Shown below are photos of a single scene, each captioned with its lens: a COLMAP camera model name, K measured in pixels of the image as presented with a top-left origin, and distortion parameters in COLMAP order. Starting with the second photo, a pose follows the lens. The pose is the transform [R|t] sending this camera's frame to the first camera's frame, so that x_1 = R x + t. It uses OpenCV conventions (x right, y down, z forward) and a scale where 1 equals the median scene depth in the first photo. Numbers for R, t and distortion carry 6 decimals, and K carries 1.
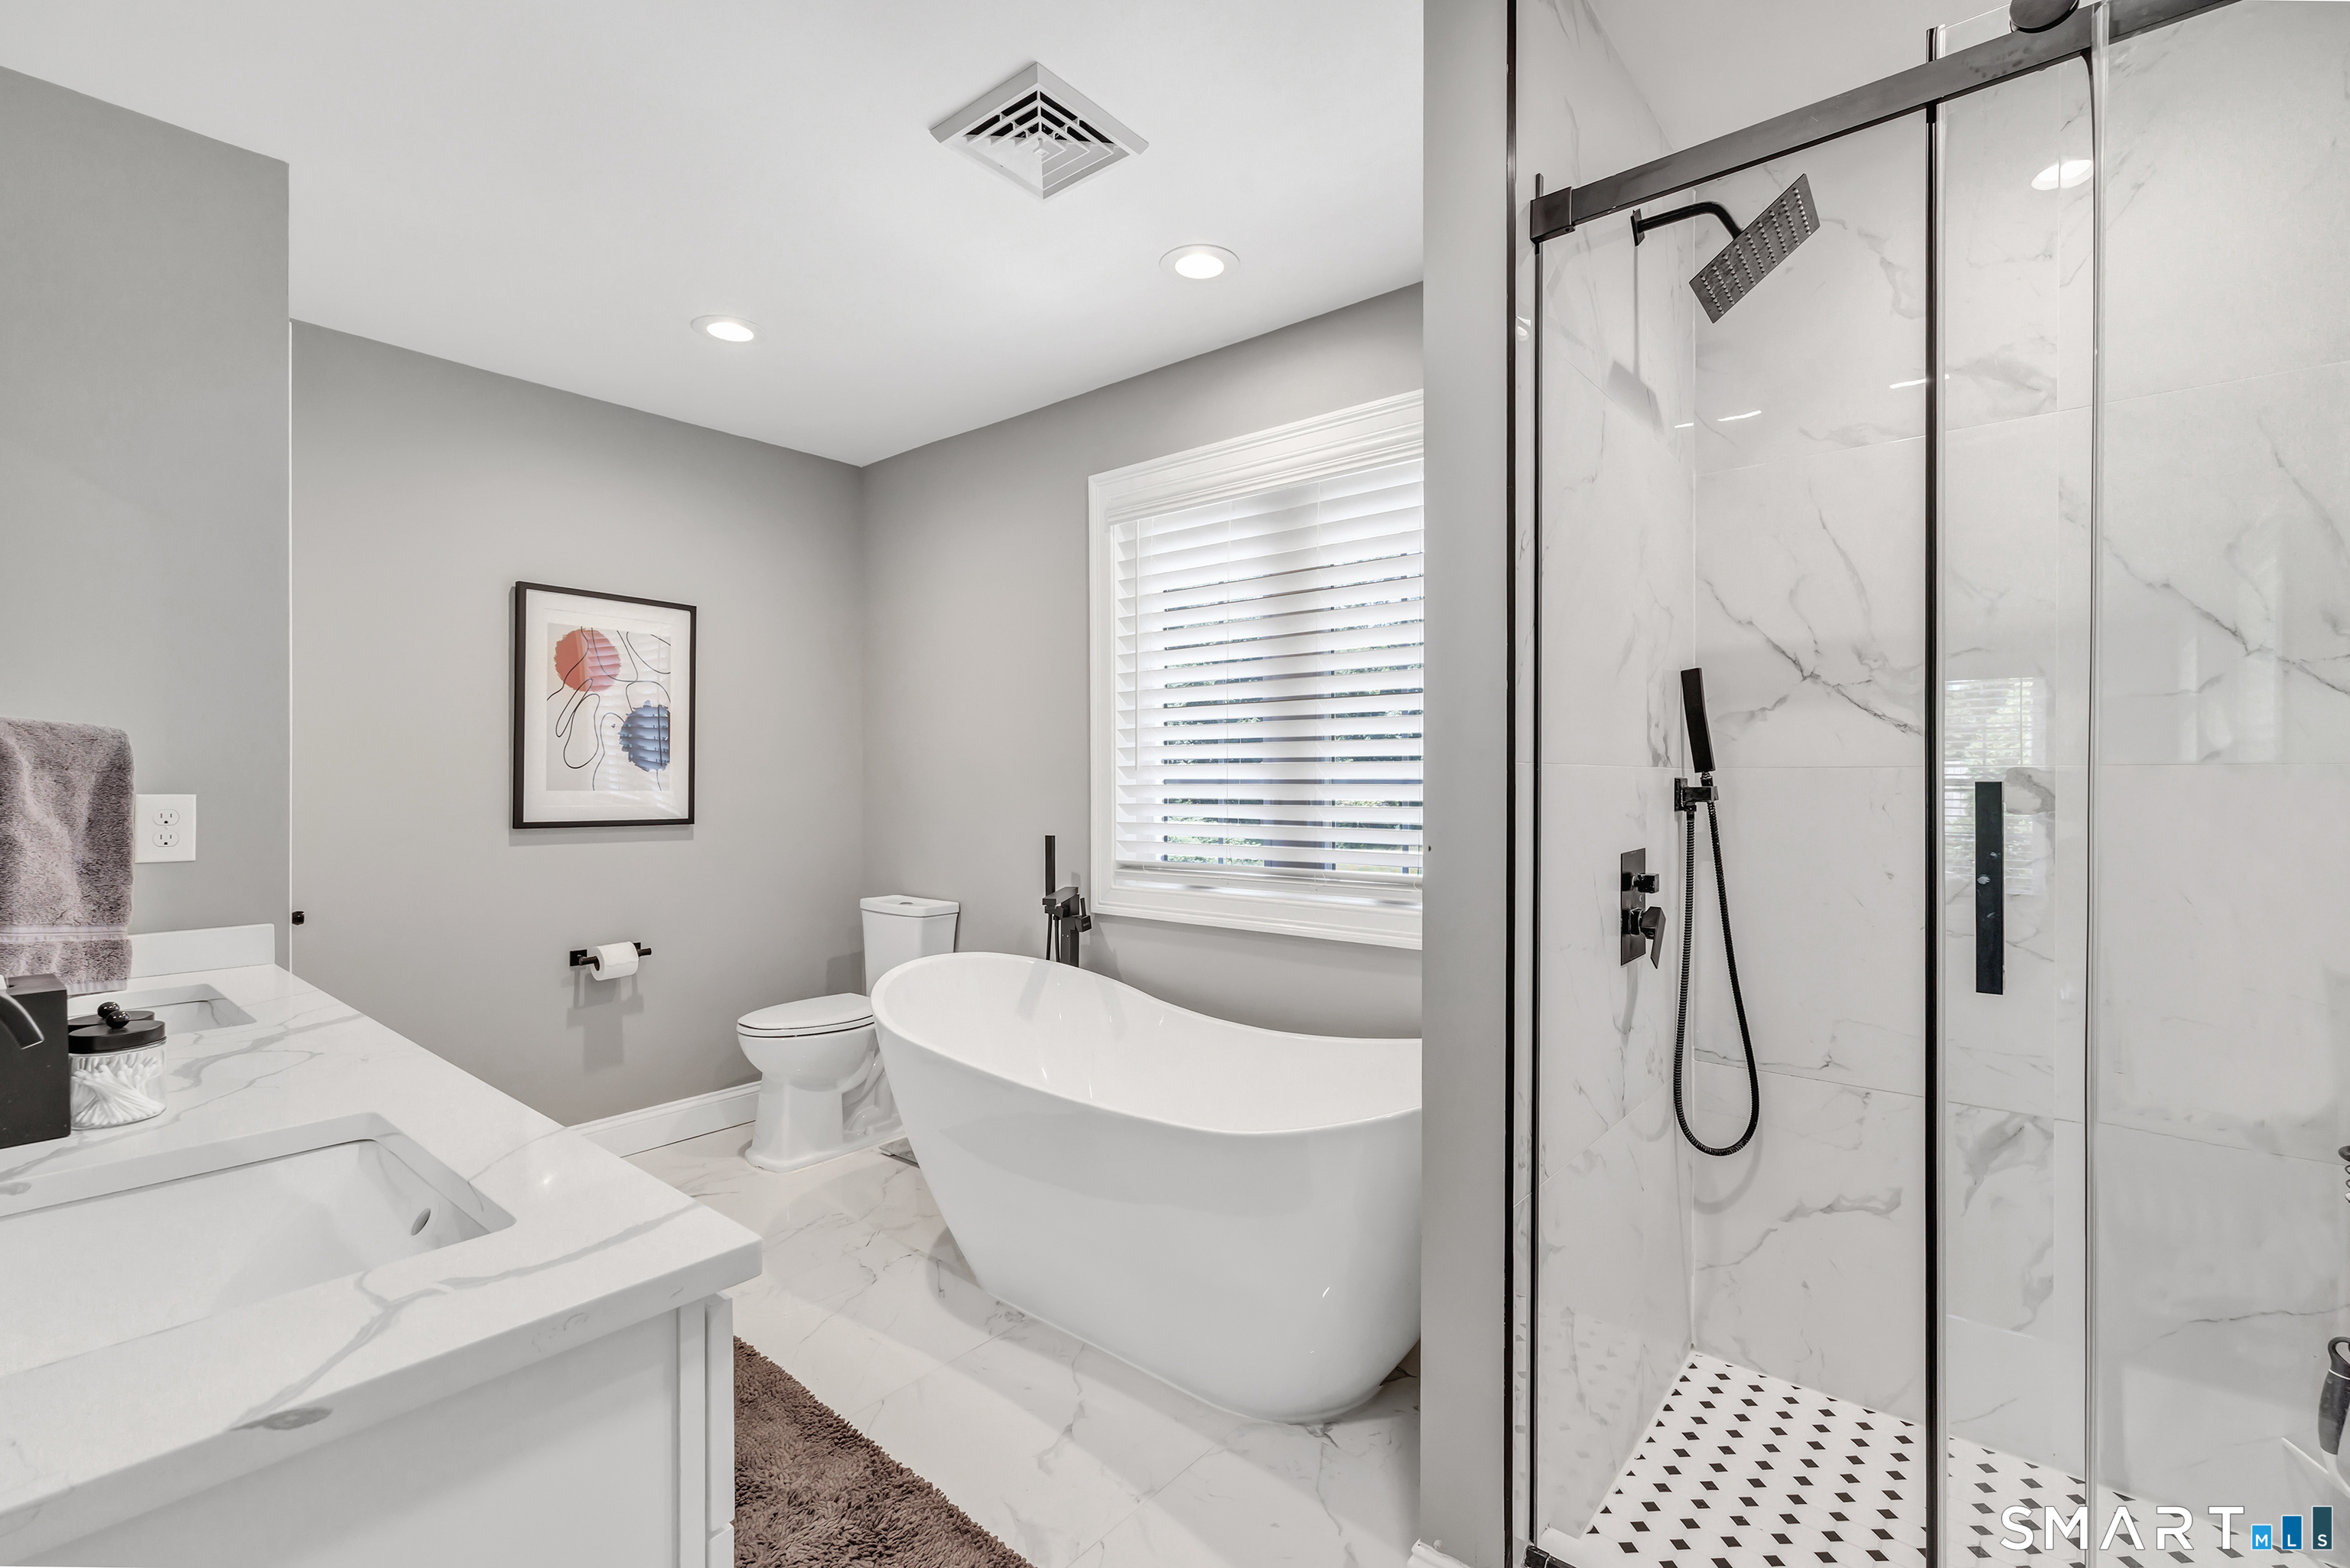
lens RADIAL K [[1035.8, 0, 1187.4], [0, 1035.8, 775.0], [0, 0, 1]] dist [-0.001202, 0.001402]
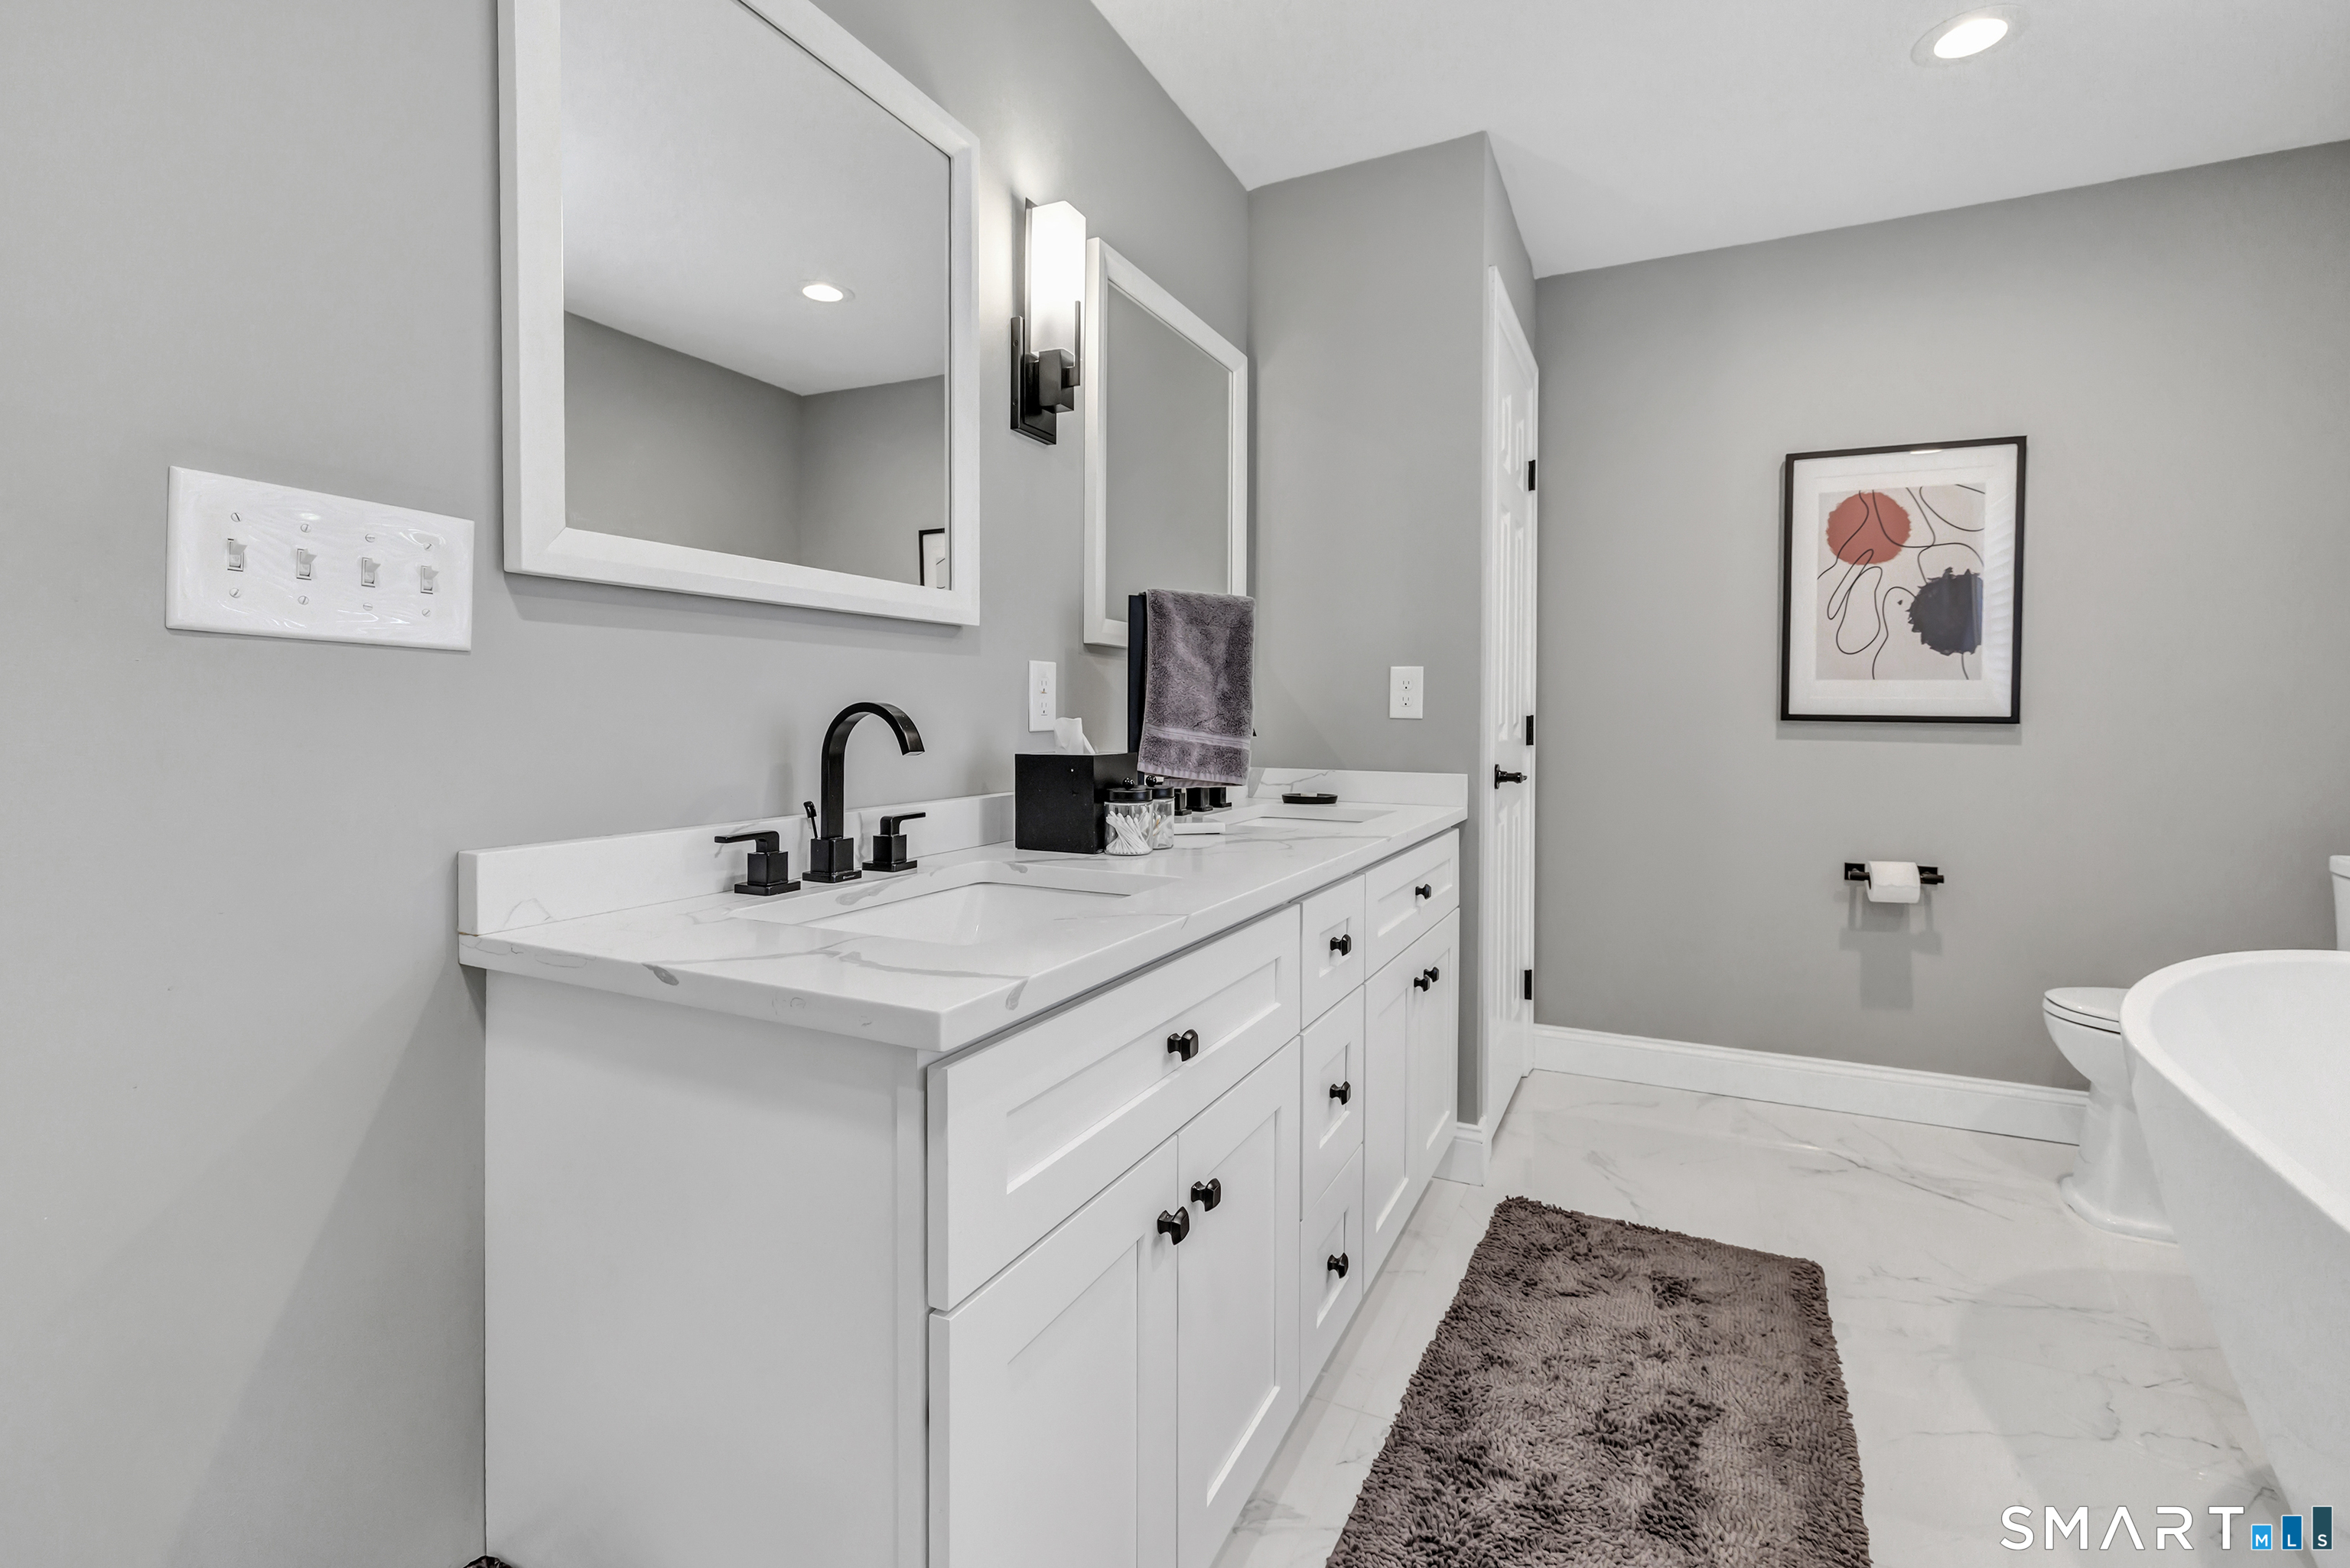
lens RADIAL K [[1035.8, 0, 1206.3], [0, 1035.8, 731.4], [0, 0, 1]] dist [-0.001202, 0.001402]
pose [[0.232390, 0.011826, -0.972551, 0.134877], [-0.004753, 0.999928, 0.011023, 0.052280], [0.972611, 0.002061, 0.232430, 0.272348]]
